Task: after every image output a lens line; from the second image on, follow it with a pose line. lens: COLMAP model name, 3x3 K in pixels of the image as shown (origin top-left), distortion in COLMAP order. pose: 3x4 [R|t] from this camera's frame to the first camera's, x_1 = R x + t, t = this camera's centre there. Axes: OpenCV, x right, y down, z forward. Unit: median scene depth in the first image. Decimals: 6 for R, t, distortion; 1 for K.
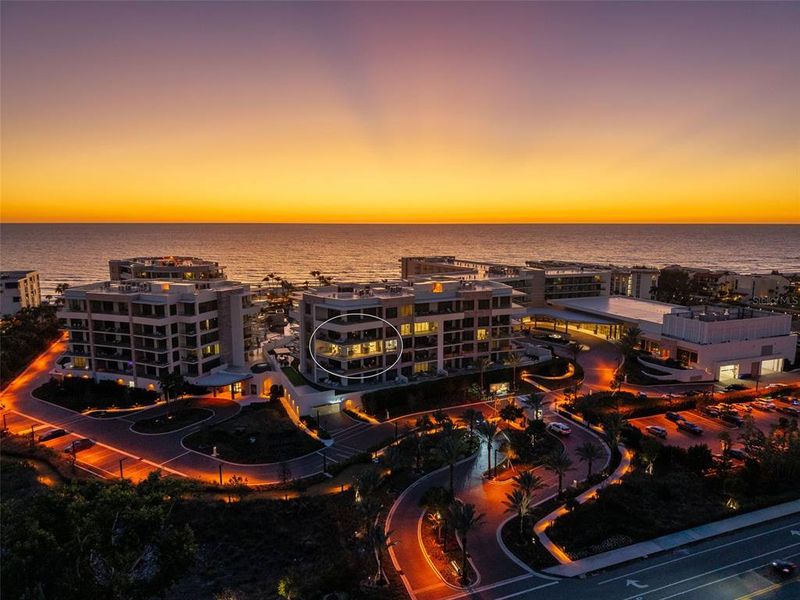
lens RADIAL K [[531.8, 0, 404.9], [0, 531.8, 299.6], [0, 0, 1]] dist [0.027633, -0.029536]
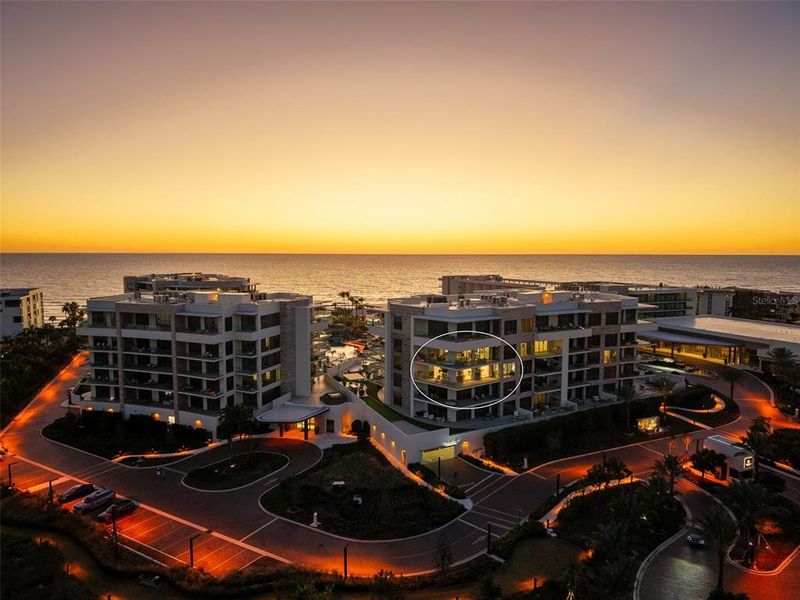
lens RADIAL K [[531.8, 0, 403.9], [0, 531.8, 296.8], [0, 0, 1]] dist [0.027633, -0.029536]
pose [[0.999938, 0.000907, 0.011100, -0.182356], [-0.000215, 0.998063, -0.062211, 0.027711], [-0.011135, 0.062205, 0.998001, 0.209466]]
